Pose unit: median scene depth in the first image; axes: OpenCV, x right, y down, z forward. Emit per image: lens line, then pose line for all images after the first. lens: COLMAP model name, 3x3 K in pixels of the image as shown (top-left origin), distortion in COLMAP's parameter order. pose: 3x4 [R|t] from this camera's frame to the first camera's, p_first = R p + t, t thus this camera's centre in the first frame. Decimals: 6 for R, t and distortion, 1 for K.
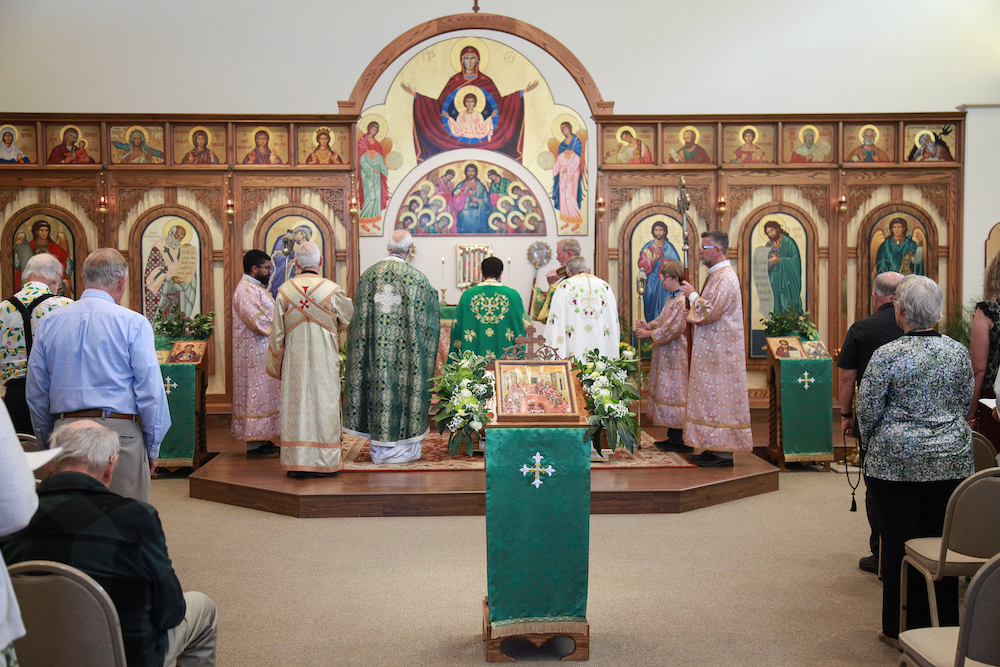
lens RADIAL K [[1259.8, 0, 504.4], [0, 1259.8, 335.8], [0, 0, 1]] dist [0.080794, 0.000000]
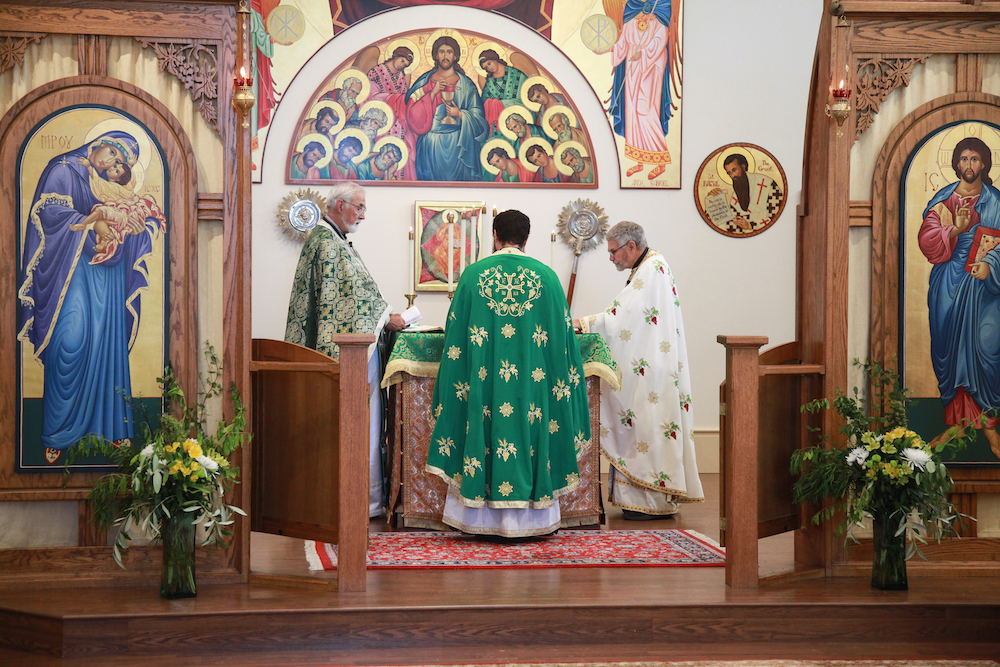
lens RADIAL K [[1814.4, 0, 500.6], [0, 1814.4, 329.9], [0, 0, 1]] dist [0.263940, 0.000000]
pose [[0.996248, 0.010036, 0.085959, -0.086919], [-0.008363, 0.999769, -0.019801, -0.013543], [-0.086138, 0.019008, 0.996102, 0.405473]]
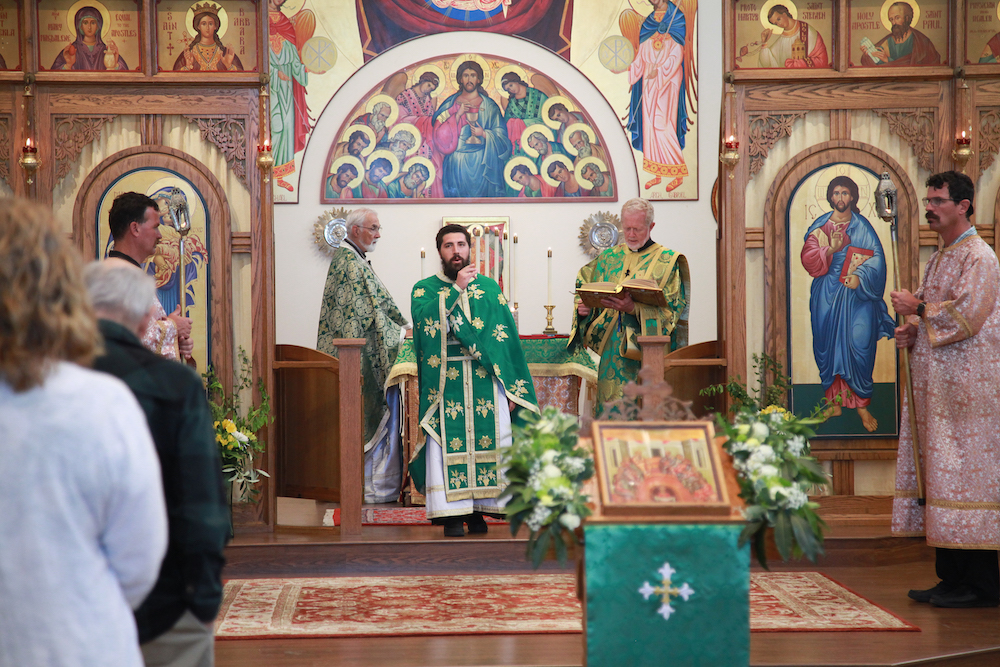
lens RADIAL K [[2768.7, 0, 499.0], [0, 2768.7, 335.2], [0, 0, 1]] dist [0.575872, 0.000000]
pose [[0.999986, -0.003681, 0.003778, -0.025798], [0.003776, 0.999668, -0.025471, 0.004934], [-0.003683, 0.025485, 0.999668, -0.170555]]
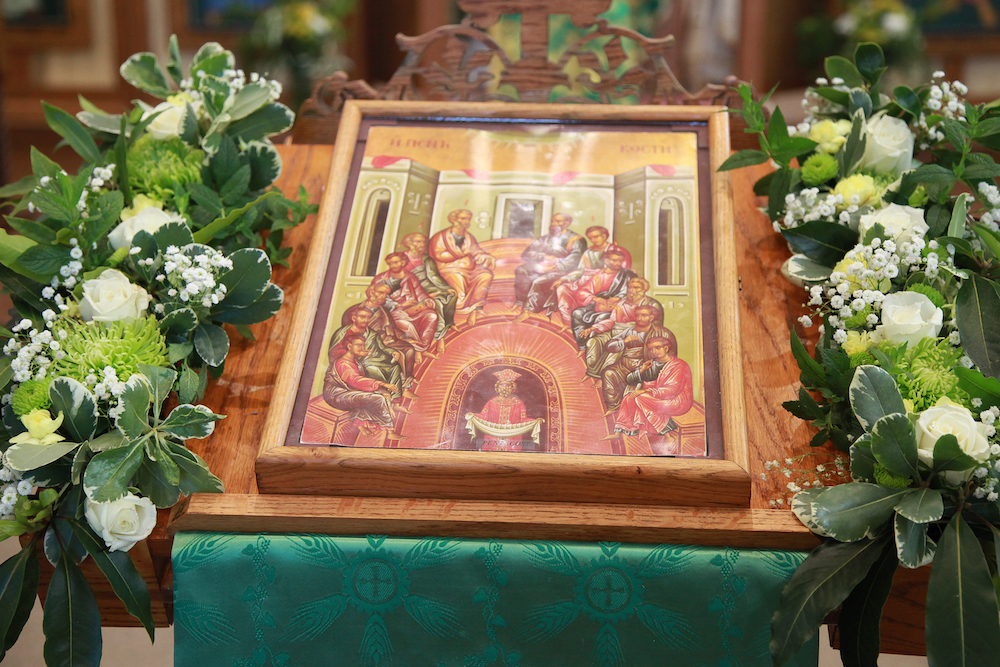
lens RADIAL K [[1568.9, 0, 499.0], [0, 1568.9, 333.5], [0, 0, 1]] dist [0.114889, 0.000000]
pose [[0.992610, 0.039058, -0.114890, 0.020247], [-0.013509, 0.976467, 0.215242, 0.000823], [0.120593, -0.212100, 0.969779, 0.326576]]
